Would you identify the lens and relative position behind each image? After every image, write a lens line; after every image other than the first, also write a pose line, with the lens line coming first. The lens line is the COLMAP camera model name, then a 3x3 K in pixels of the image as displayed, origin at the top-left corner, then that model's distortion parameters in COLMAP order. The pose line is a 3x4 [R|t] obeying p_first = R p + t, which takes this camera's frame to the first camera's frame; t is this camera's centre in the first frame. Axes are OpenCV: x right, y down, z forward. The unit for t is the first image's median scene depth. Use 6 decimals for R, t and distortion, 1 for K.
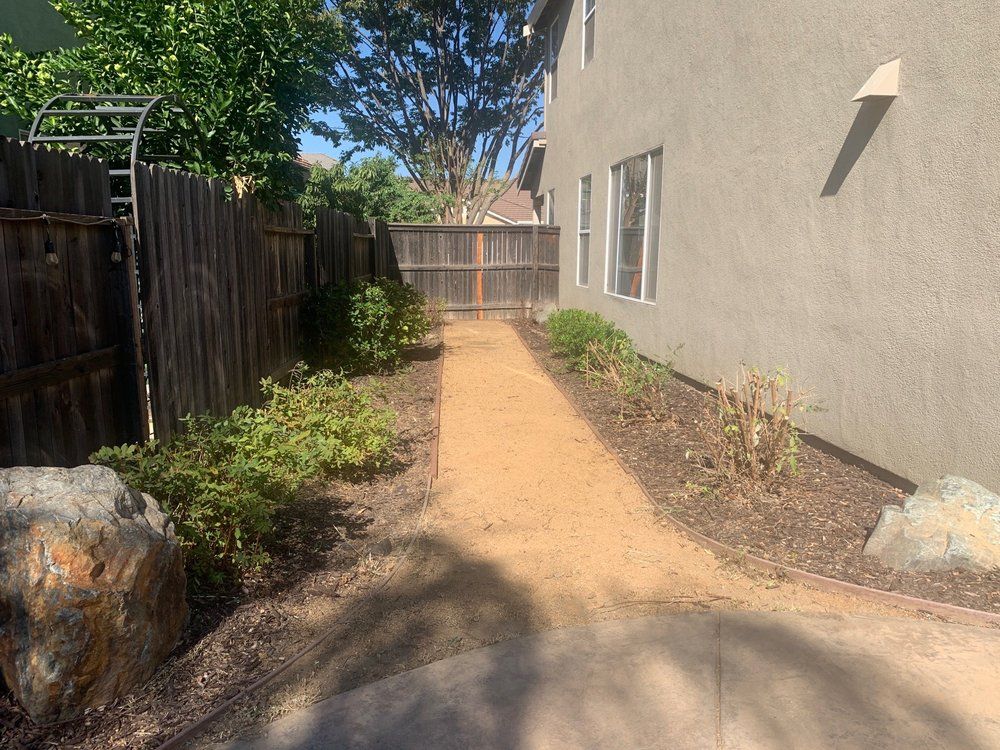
lens RADIAL K [[714.6, 0, 500.0], [0, 714.6, 375.0], [0, 0, 1]] dist [-0.004312, -0.000952]
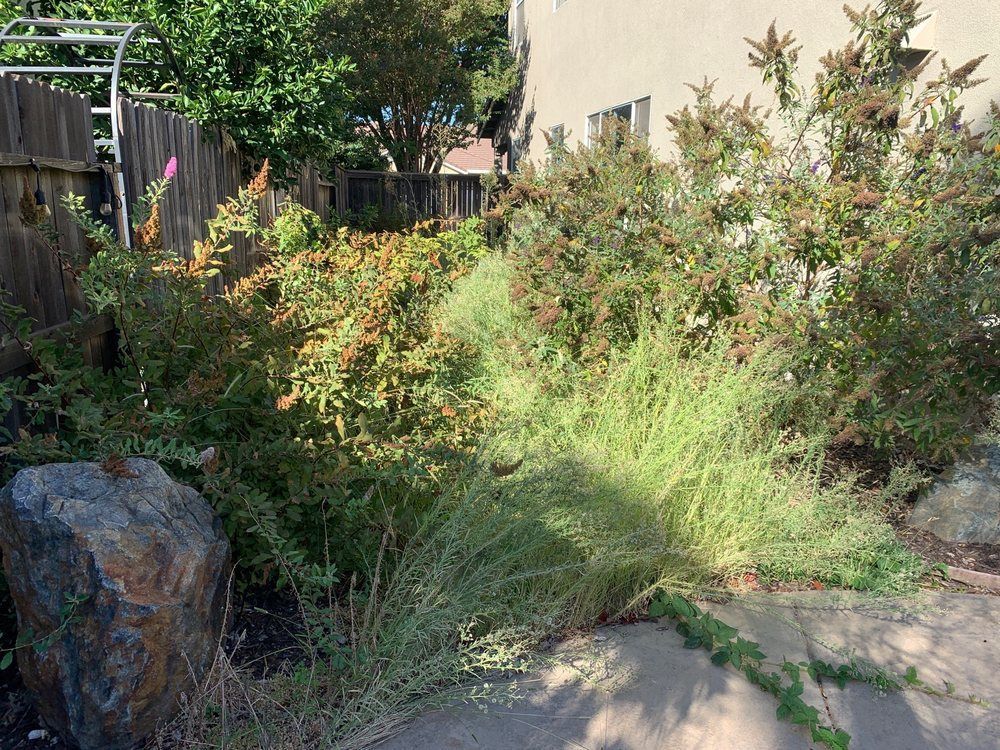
lens RADIAL K [[714.6, 0, 500.0], [0, 714.6, 375.0], [0, 0, 1]] dist [-0.004312, -0.000952]
pose [[0.997107, -0.003659, 0.075926, -0.121179], [-0.001320, 0.997857, 0.065422, -0.018647], [-0.076002, -0.065333, 0.994965, 0.072174]]
